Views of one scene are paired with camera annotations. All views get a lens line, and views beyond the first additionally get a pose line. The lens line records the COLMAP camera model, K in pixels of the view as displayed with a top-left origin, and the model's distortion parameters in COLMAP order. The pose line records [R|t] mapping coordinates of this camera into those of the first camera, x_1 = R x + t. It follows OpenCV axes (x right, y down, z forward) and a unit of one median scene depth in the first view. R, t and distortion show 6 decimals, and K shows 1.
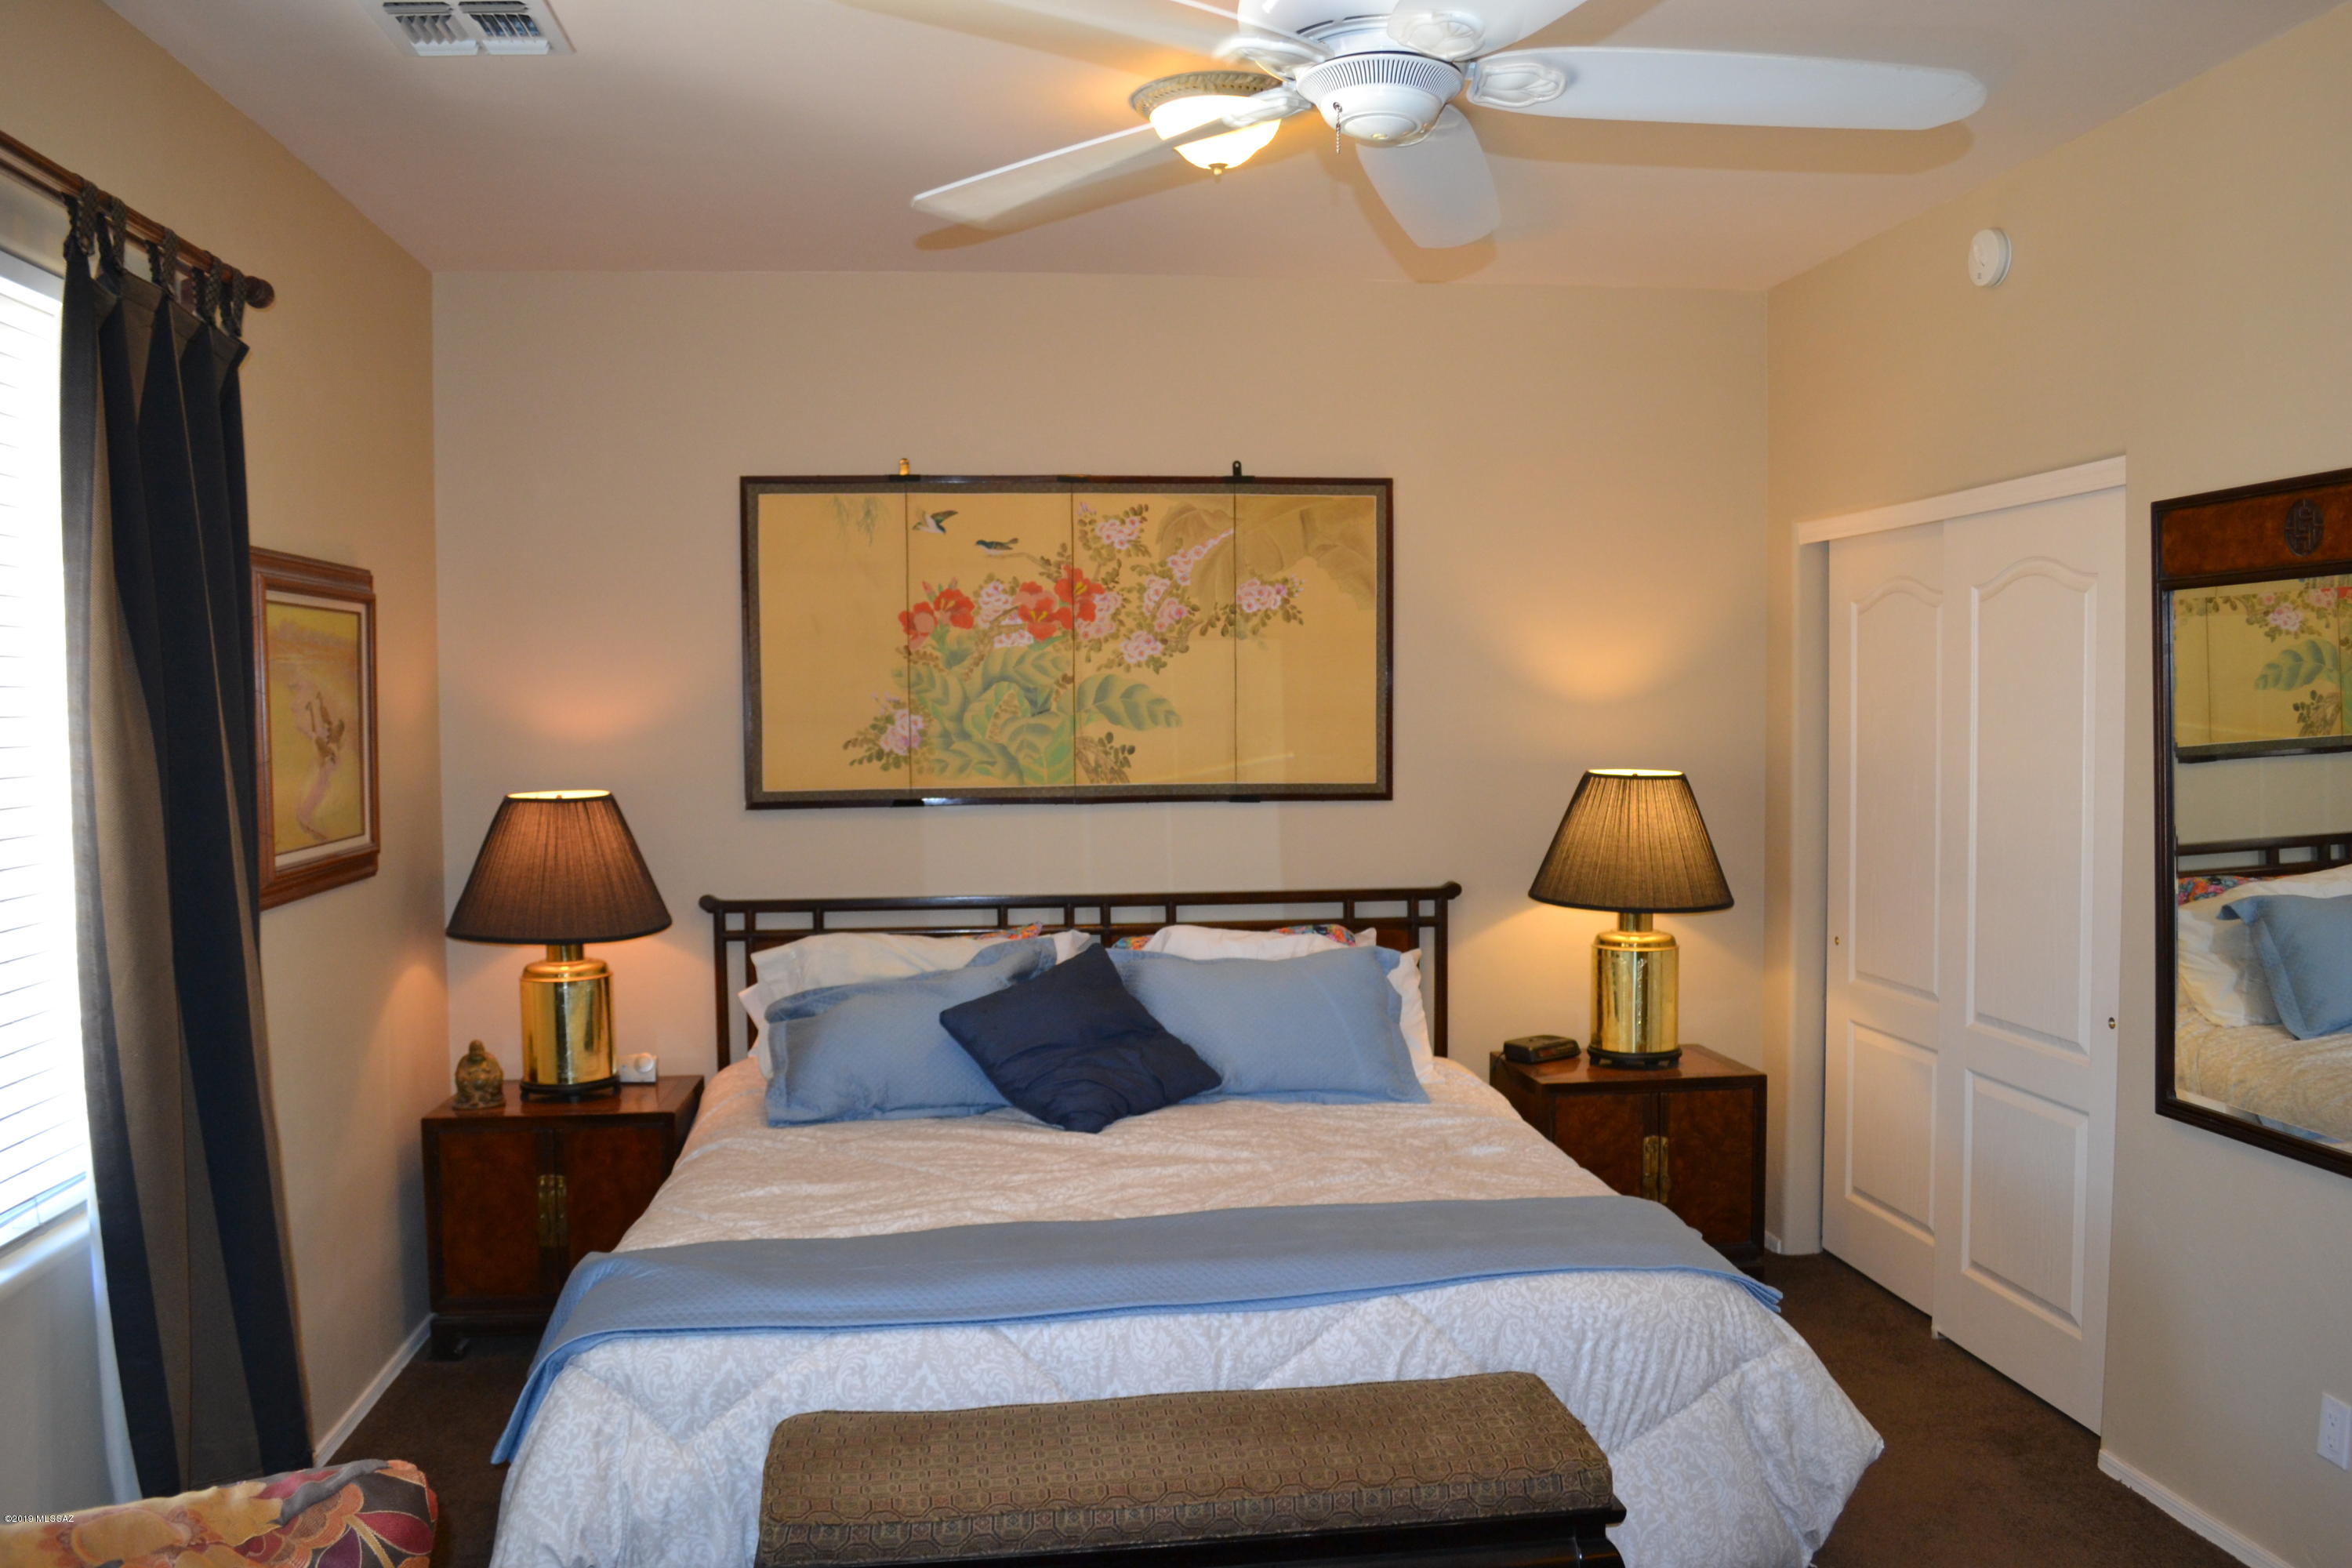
lens RADIAL K [[1876.1, 0, 1160.7], [0, 1876.1, 783.3], [0, 0, 1]] dist [-0.084672, 0.014306]
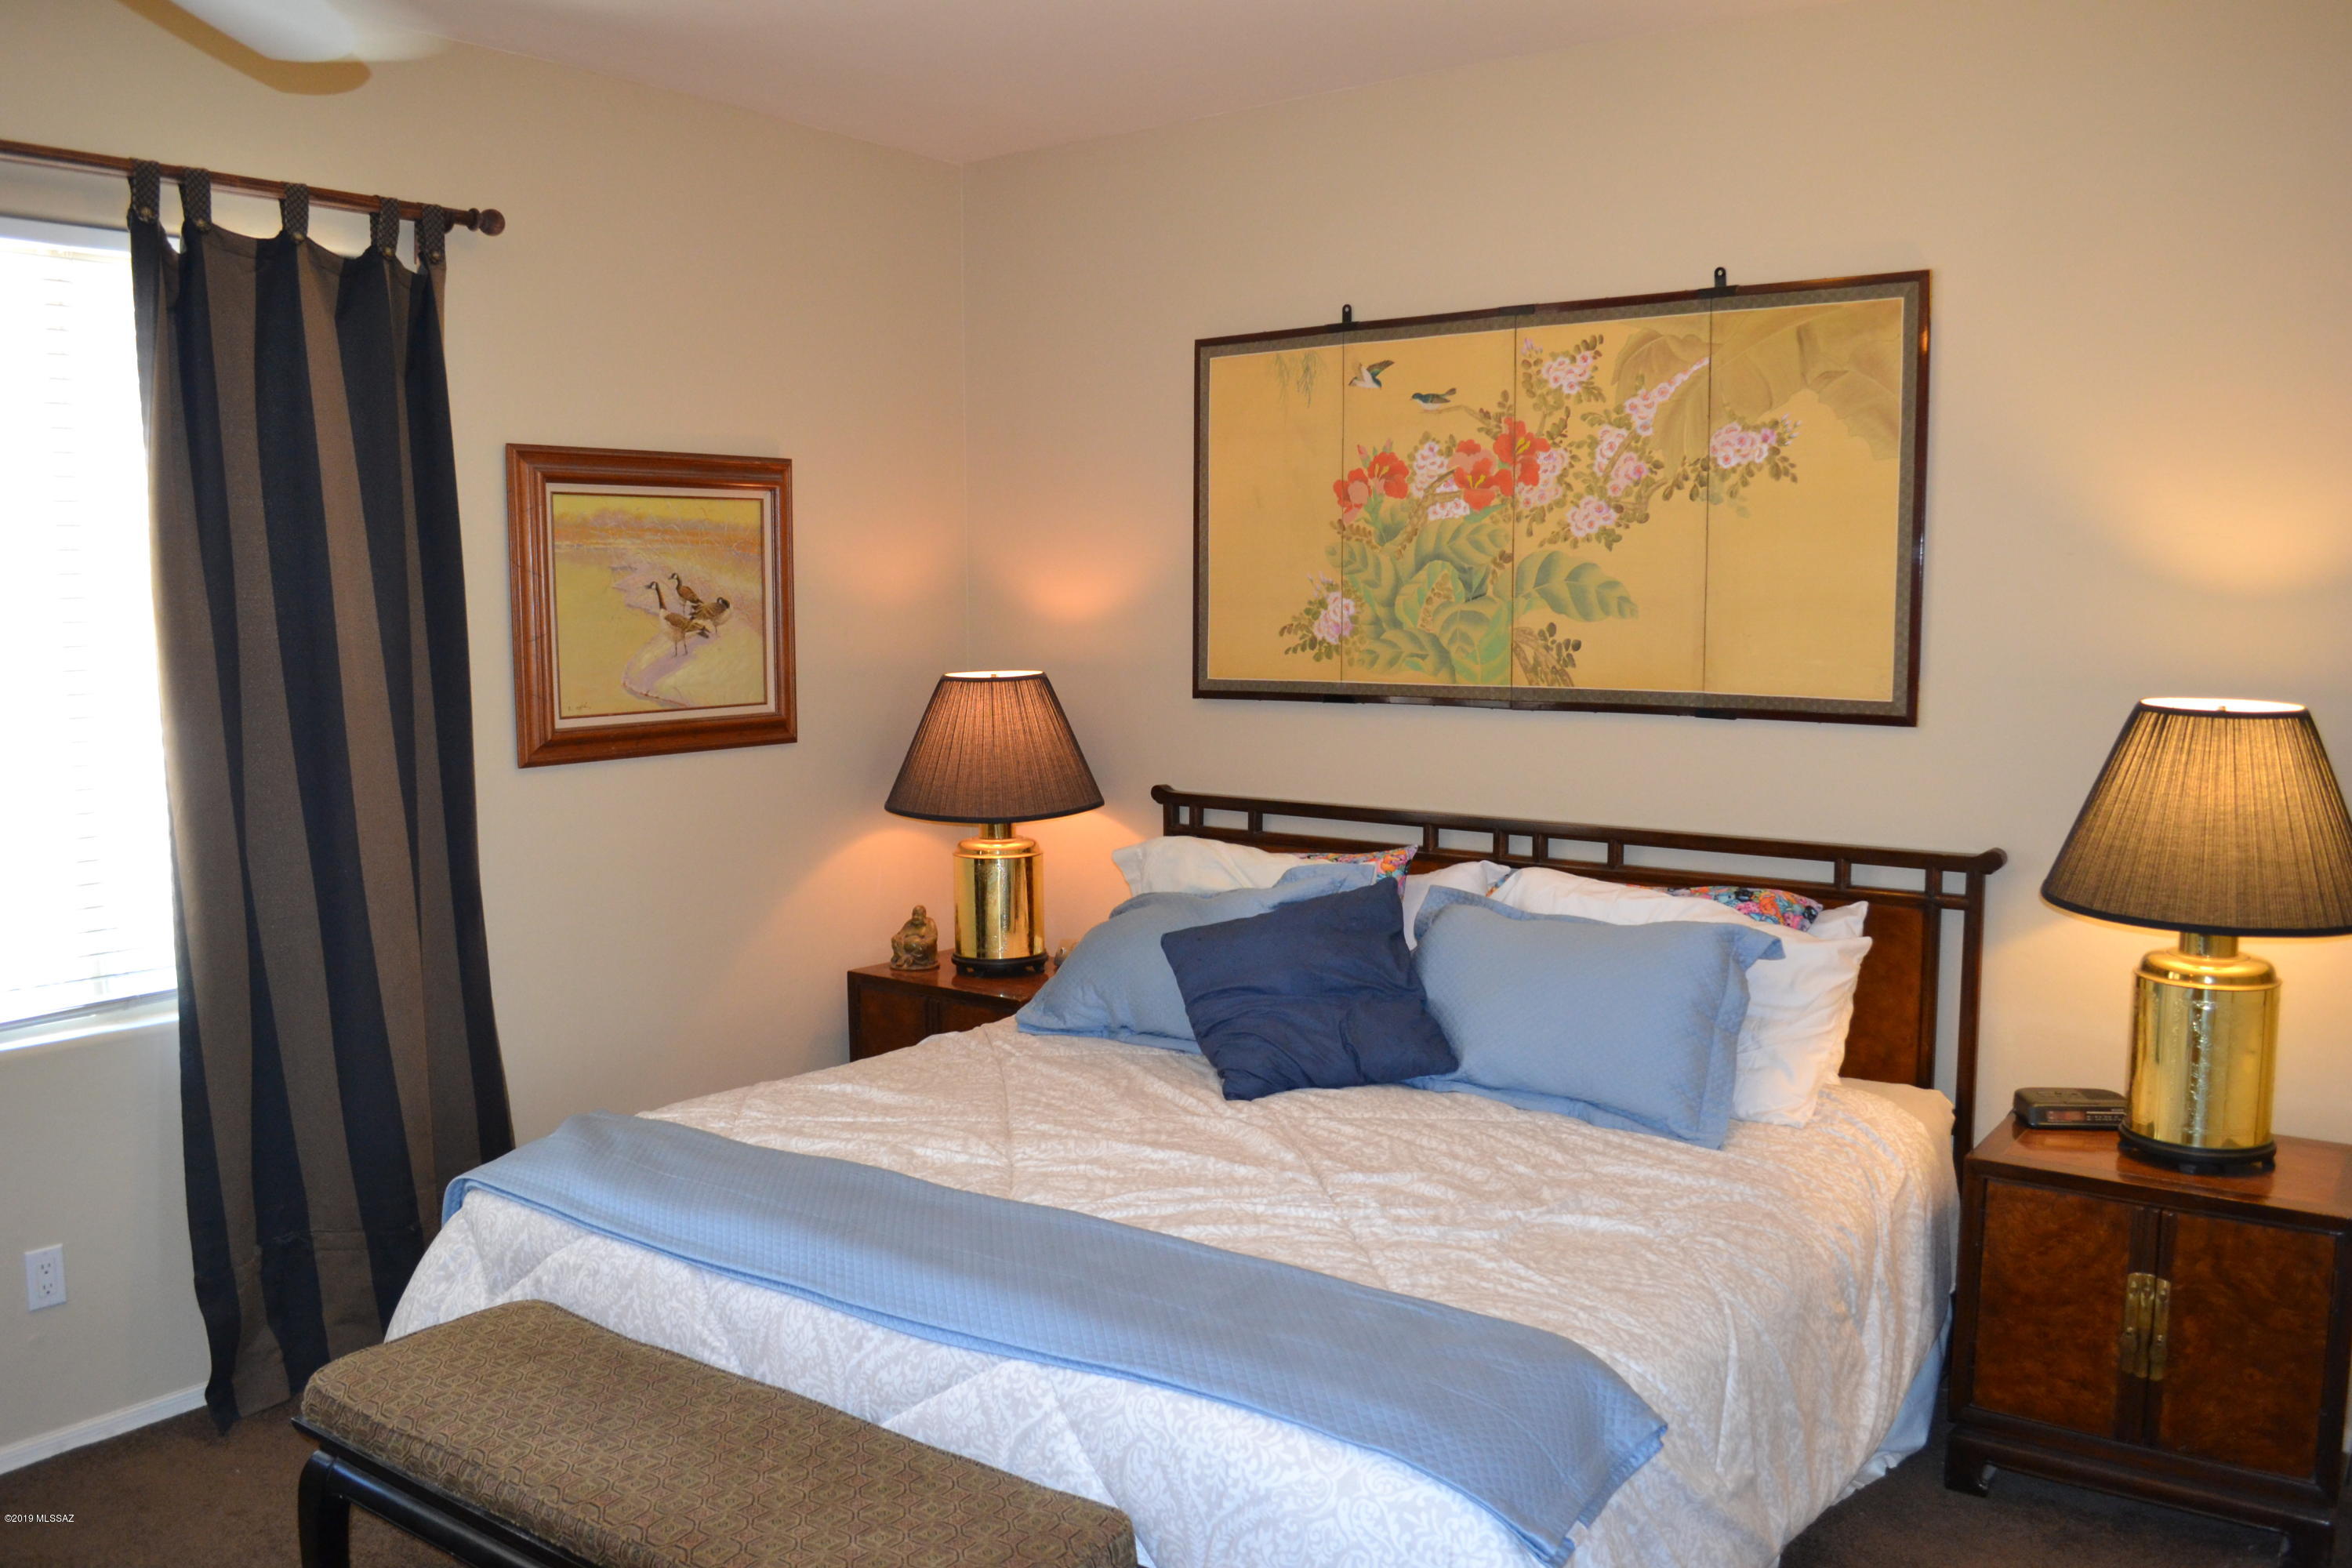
lens RADIAL K [[1876.1, 0, 1166.0], [0, 1876.1, 793.4], [0, 0, 1]] dist [-0.084672, 0.014306]
pose [[0.724212, 0.080088, -0.684911, 0.418485], [-0.032553, 0.996096, 0.082054, -0.014969], [0.688809, -0.037129, 0.723991, 0.305521]]
